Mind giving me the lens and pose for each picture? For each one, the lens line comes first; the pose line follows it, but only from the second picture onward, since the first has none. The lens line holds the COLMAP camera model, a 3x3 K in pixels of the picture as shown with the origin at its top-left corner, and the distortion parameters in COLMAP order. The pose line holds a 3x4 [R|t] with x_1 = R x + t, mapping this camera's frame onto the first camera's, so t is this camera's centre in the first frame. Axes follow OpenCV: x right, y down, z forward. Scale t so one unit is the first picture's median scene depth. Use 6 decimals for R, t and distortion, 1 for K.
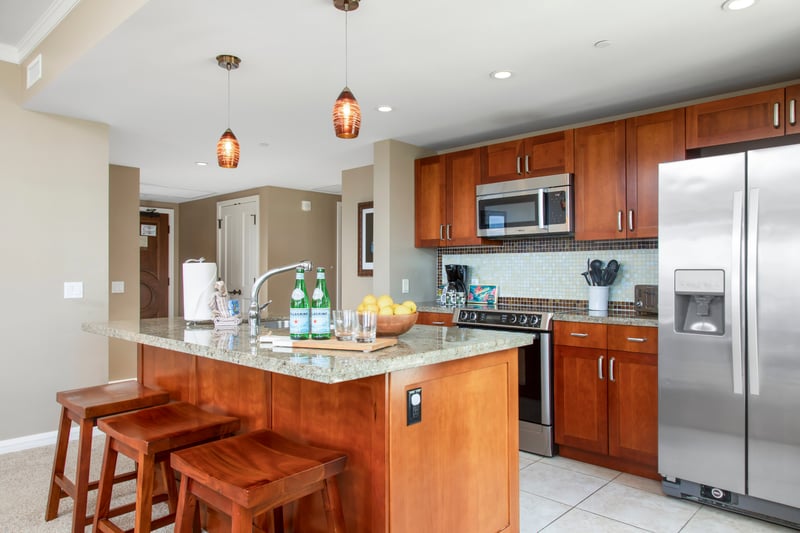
lens RADIAL K [[537.1, 0, 400.0], [0, 537.1, 266.5], [0, 0, 1]] dist [0.028052, 0.000219]
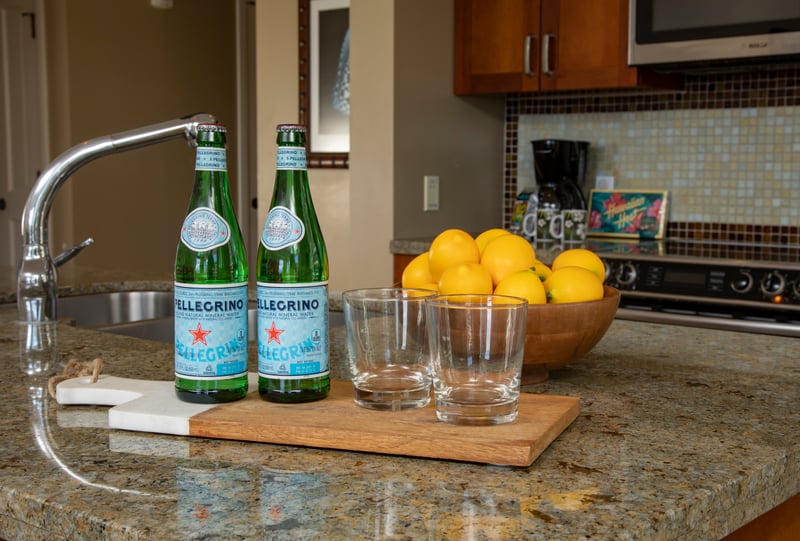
lens RADIAL K [[1087.2, 0, 418.2], [0, 1087.2, 270.1], [0, 0, 1]] dist [0.074069, -0.008237]
pose [[0.997799, -0.002900, 0.066252, -0.062183], [-0.004257, 0.994181, 0.107639, 0.007219], [-0.066179, -0.107684, 0.991980, 0.240149]]
